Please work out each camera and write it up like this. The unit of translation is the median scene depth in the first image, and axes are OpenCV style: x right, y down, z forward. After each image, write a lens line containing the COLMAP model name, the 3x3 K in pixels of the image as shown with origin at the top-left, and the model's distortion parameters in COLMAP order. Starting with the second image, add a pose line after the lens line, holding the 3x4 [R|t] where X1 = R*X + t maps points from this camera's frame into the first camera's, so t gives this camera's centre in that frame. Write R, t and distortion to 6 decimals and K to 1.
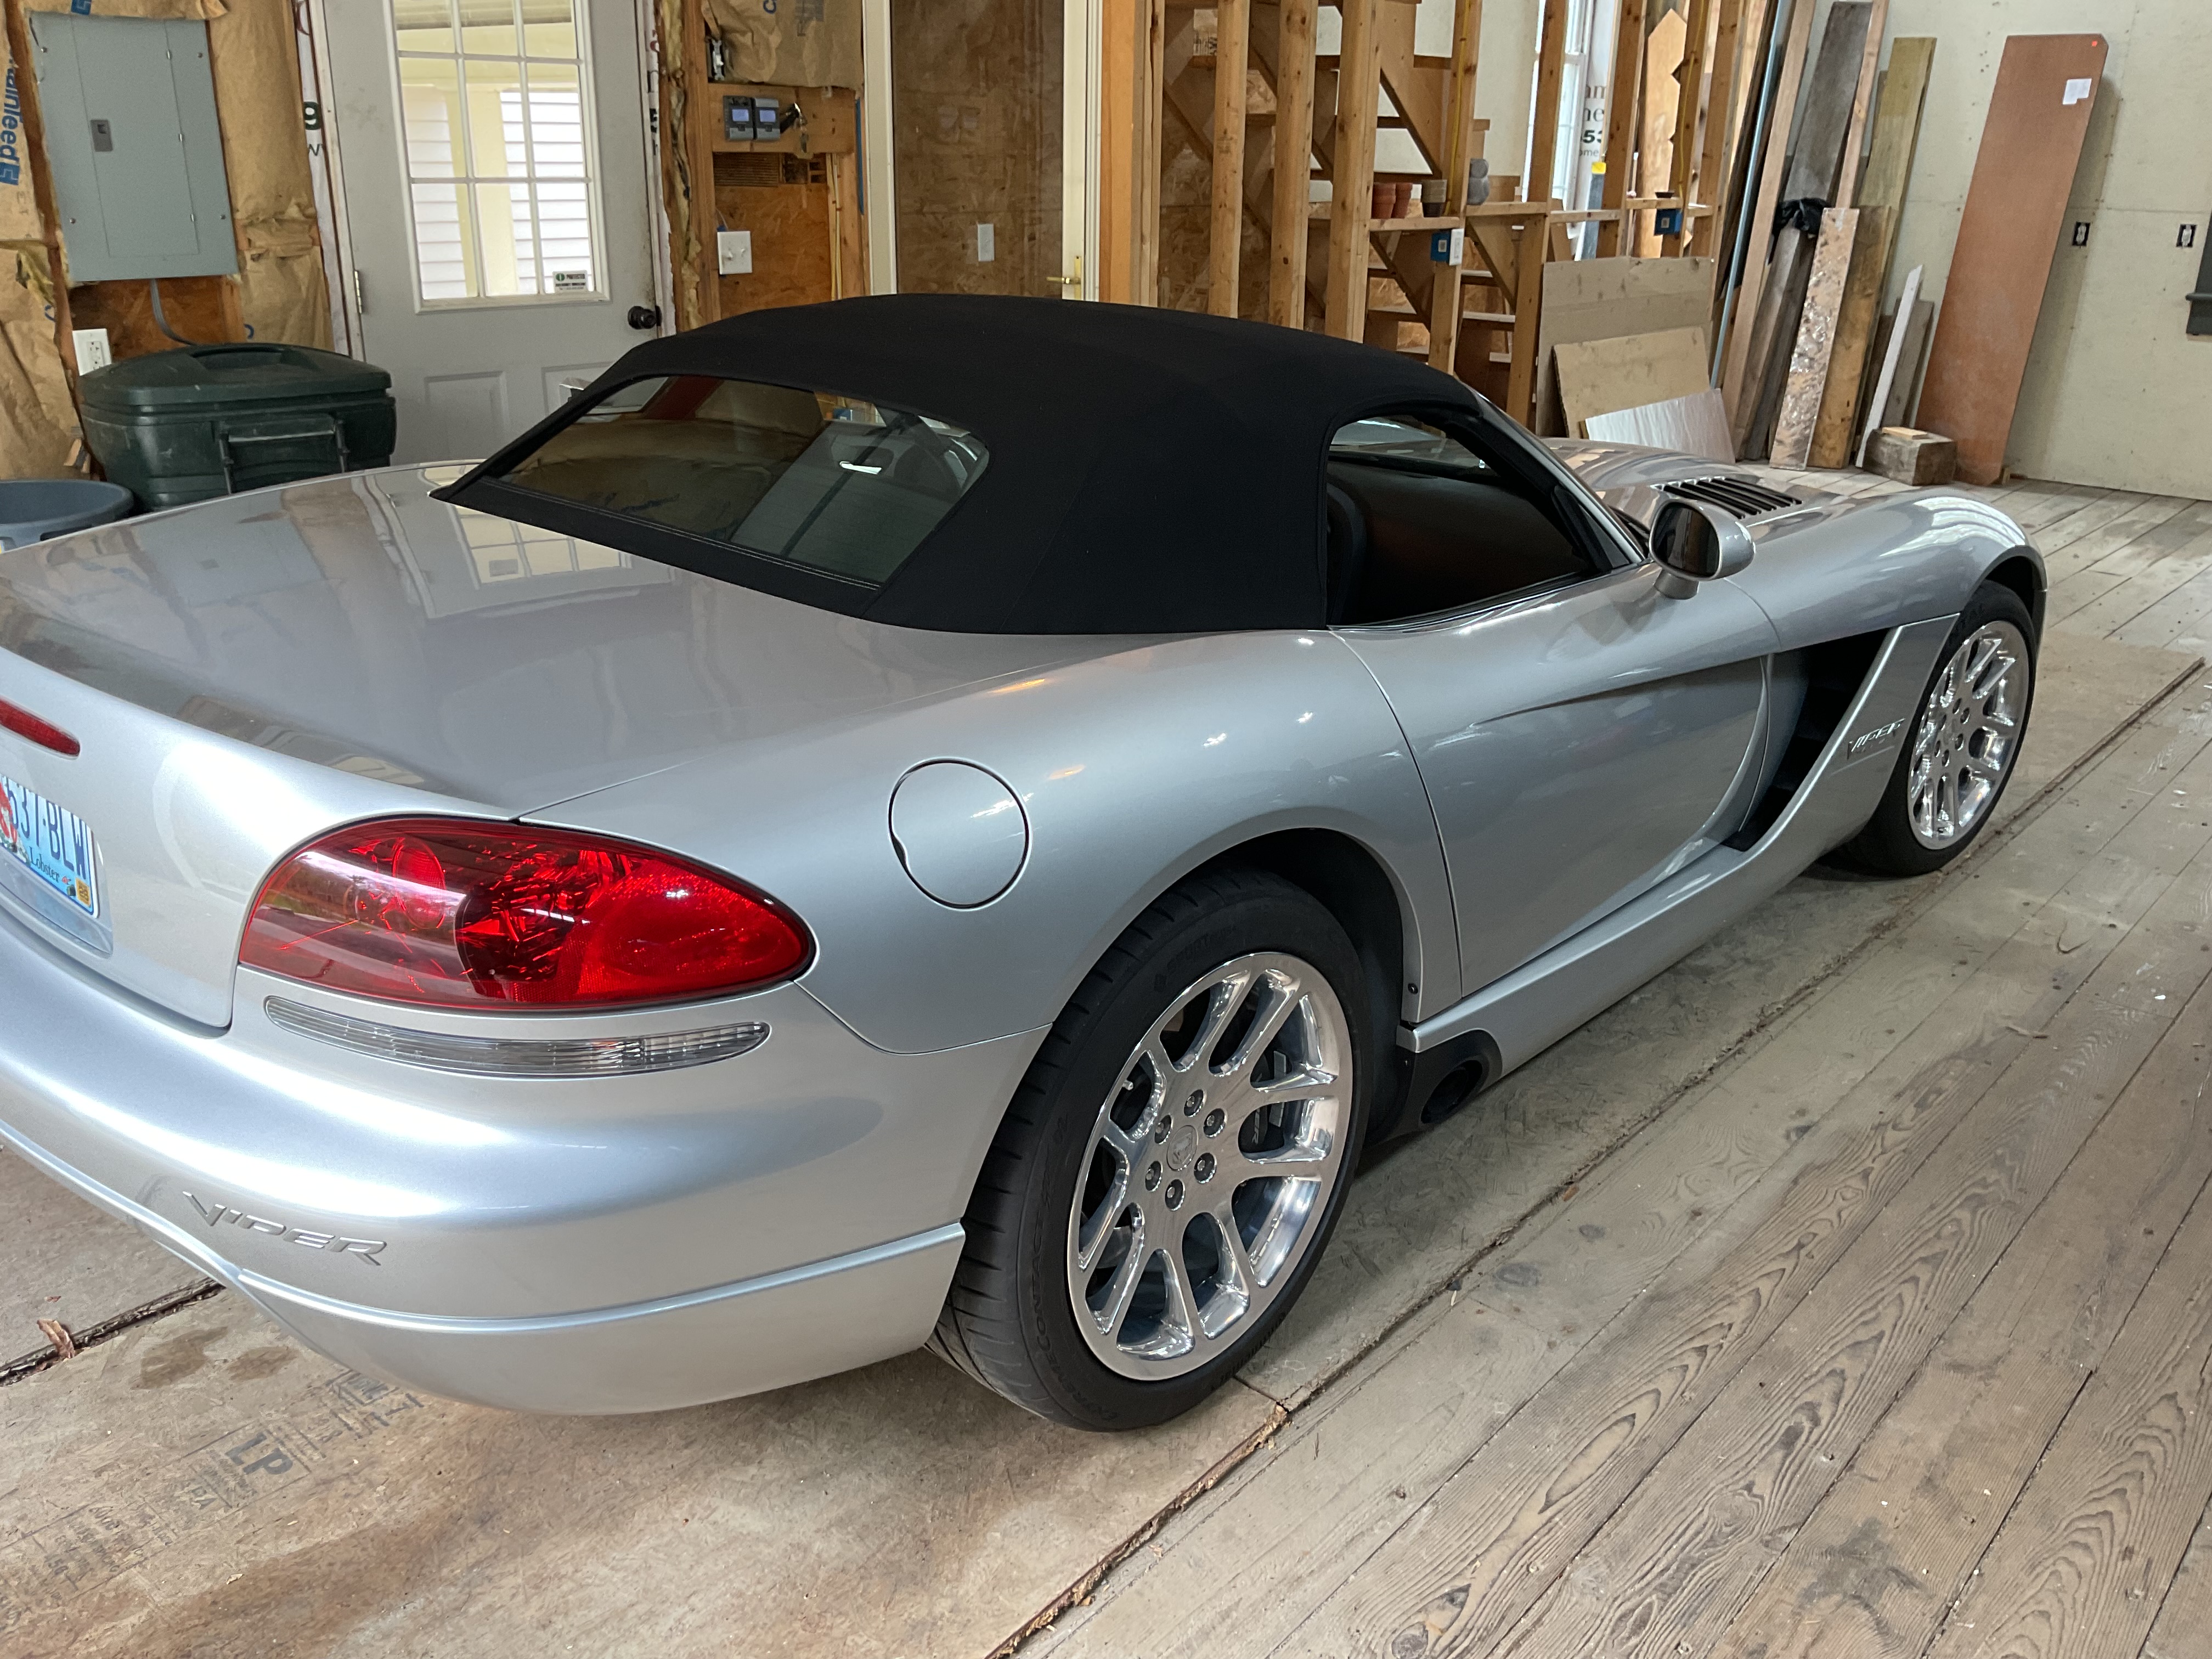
lens RADIAL K [[1841.5, 0, 1108.7], [0, 1841.5, 819.2], [0, 0, 1]] dist [-0.010519, -0.003814]
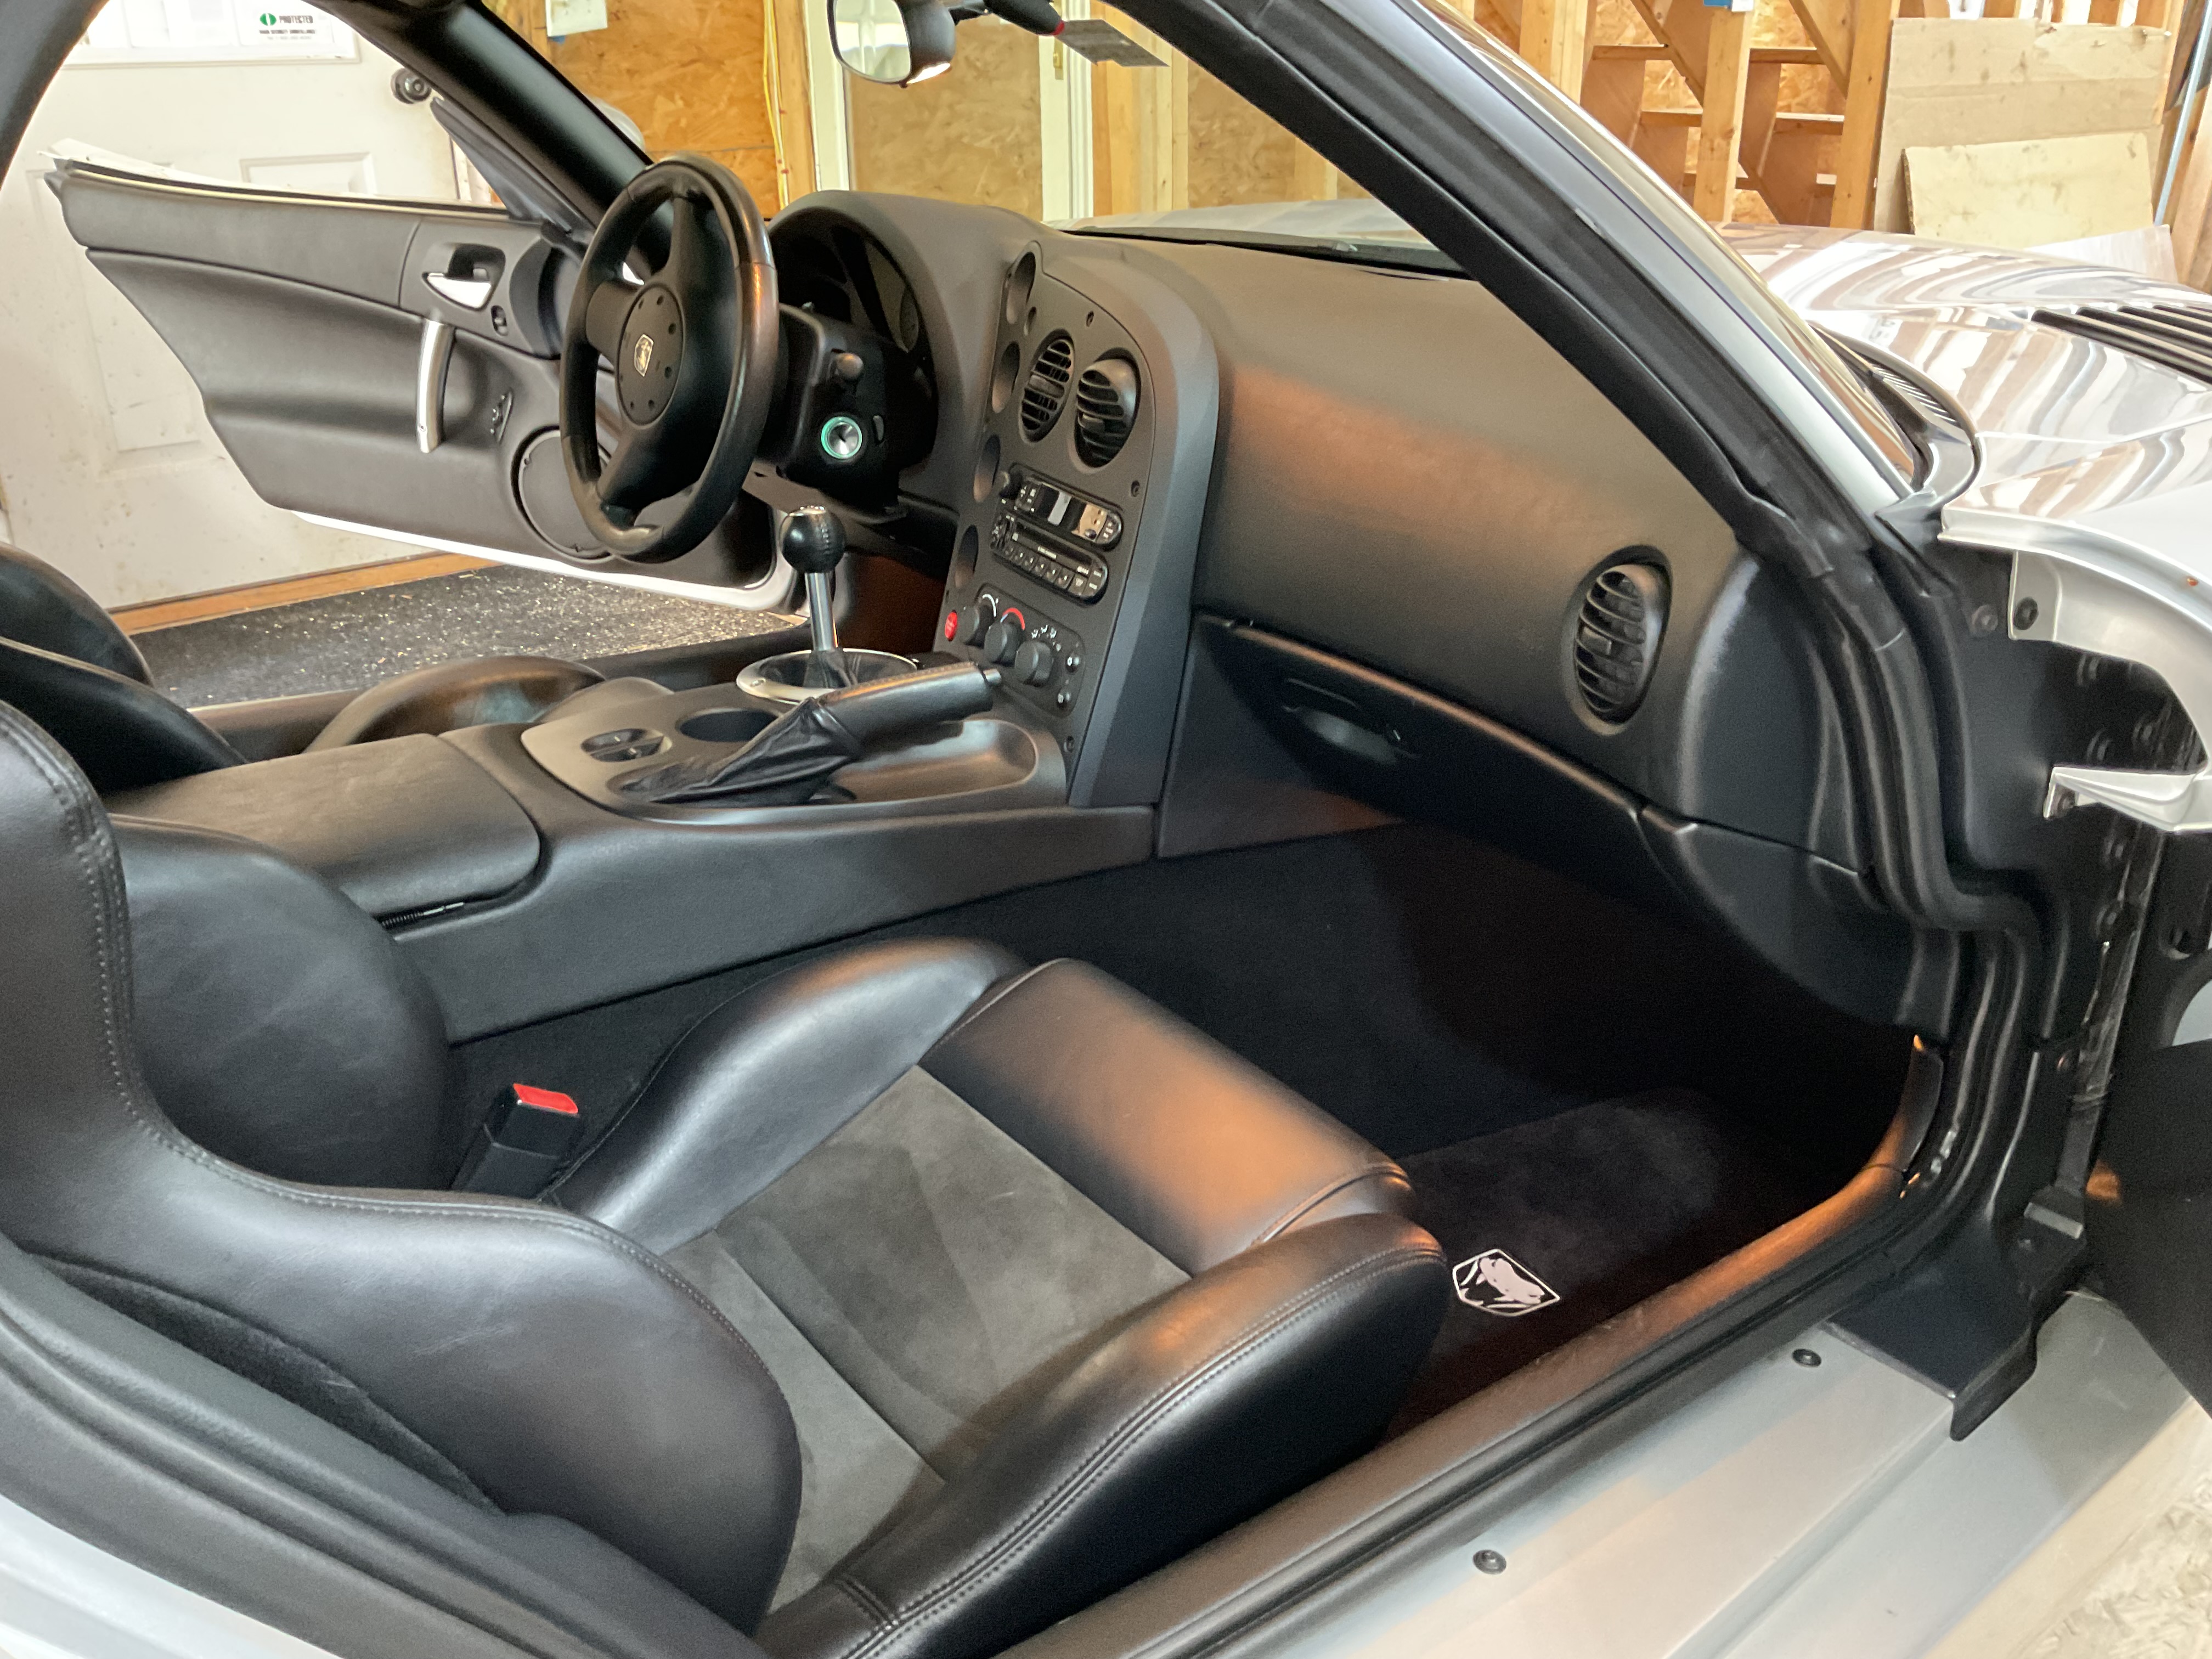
lens RADIAL K [[1841.5, 0, 1104.4], [0, 1841.5, 848.3], [0, 0, 1]] dist [-0.010519, -0.003814]
pose [[0.981578, 0.043165, -0.186123, 0.086271], [-0.032001, 0.997527, 0.062574, -0.033877], [0.188363, -0.055465, 0.980532, 0.260225]]
